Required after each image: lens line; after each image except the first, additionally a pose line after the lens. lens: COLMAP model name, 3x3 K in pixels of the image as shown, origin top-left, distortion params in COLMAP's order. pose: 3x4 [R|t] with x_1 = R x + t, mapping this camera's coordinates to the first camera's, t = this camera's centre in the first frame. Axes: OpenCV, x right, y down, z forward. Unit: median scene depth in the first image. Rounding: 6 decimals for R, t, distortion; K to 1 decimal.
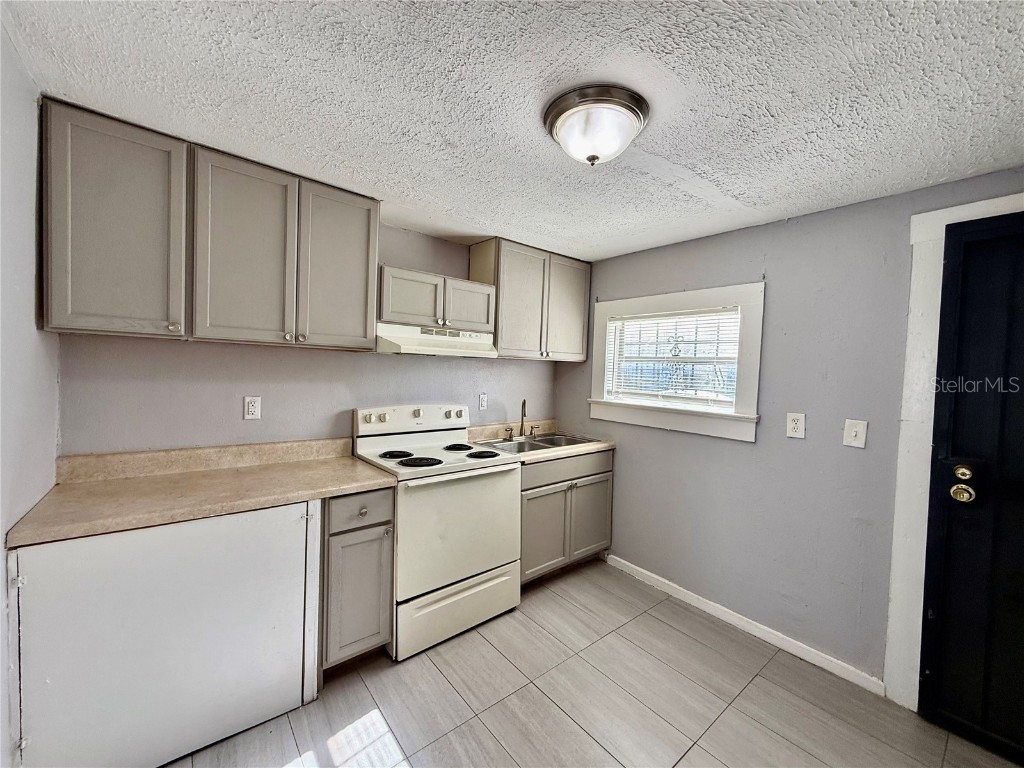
lens RADIAL K [[407.9, 0, 509.1], [0, 407.9, 385.7], [0, 0, 1]] dist [-0.001388, 0.000249]
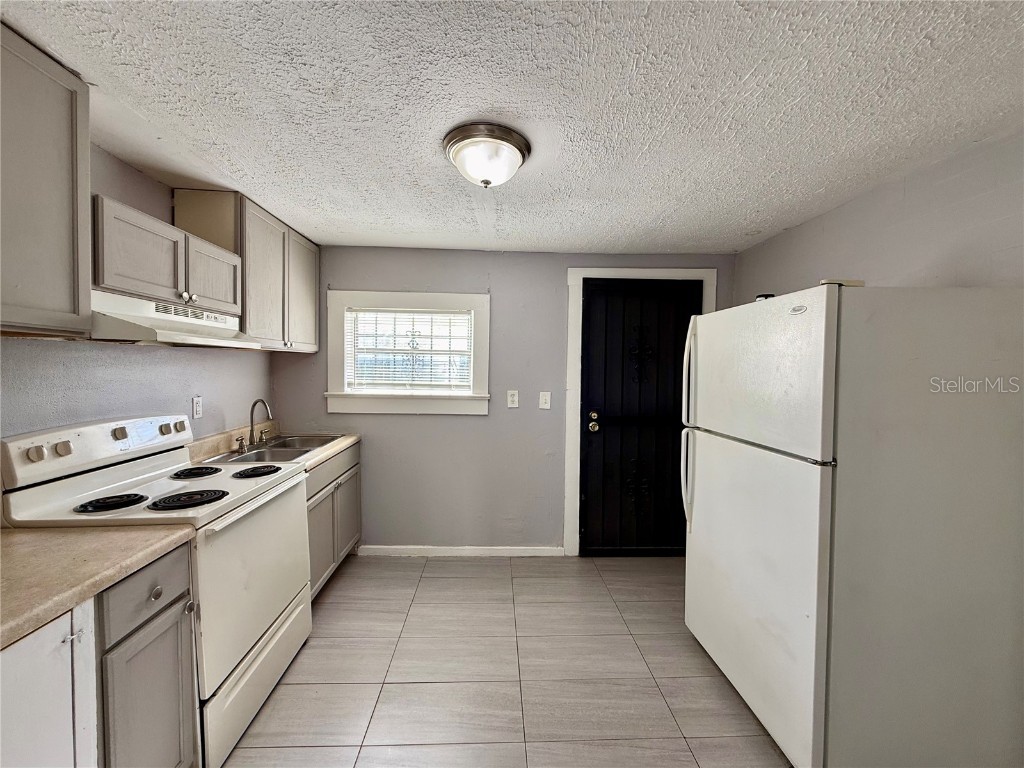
lens RADIAL K [[407.9, 0, 509.1], [0, 407.9, 385.7], [0, 0, 1]] dist [-0.001388, 0.000249]
pose [[0.599168, -0.060863, 0.798306, -0.385915], [0.038949, 0.998142, 0.046865, -0.014725], [-0.799675, 0.003013, 0.600425, 0.132194]]
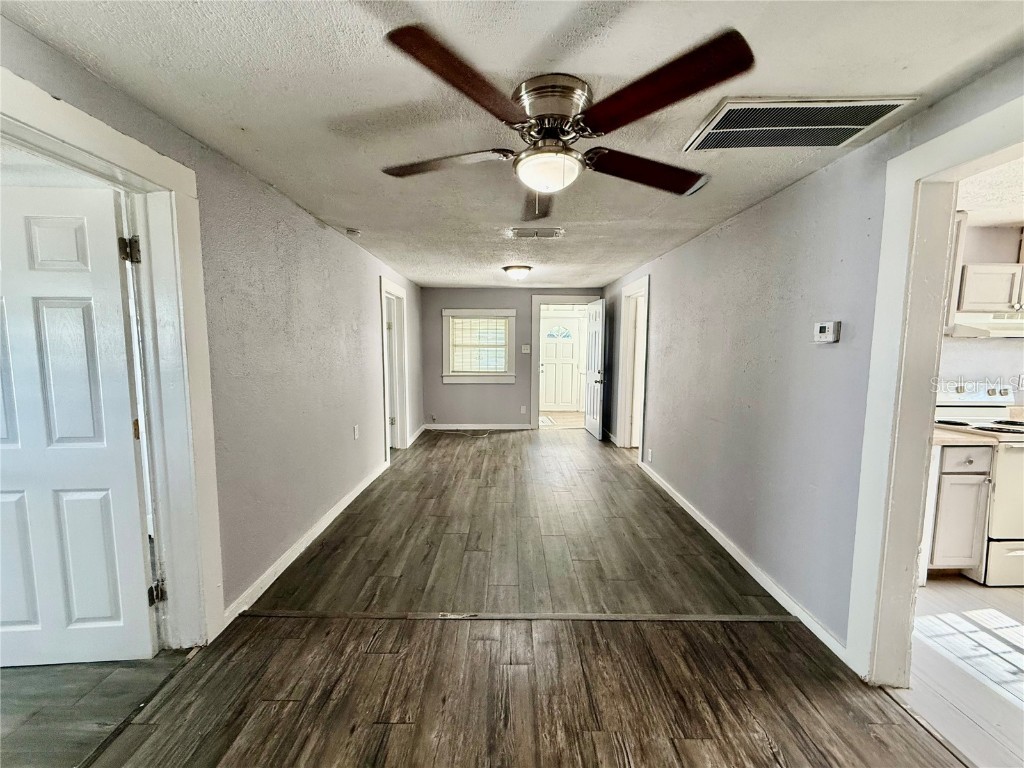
lens RADIAL K [[407.9, 0, 509.1], [0, 407.9, 385.7], [0, 0, 1]] dist [-0.001388, 0.000249]
pose [[0.780968, 0.027487, -0.623965, -0.525358], [-0.002054, 0.999139, 0.041444, 0.013340], [0.624567, -0.031085, 0.780352, -0.697047]]
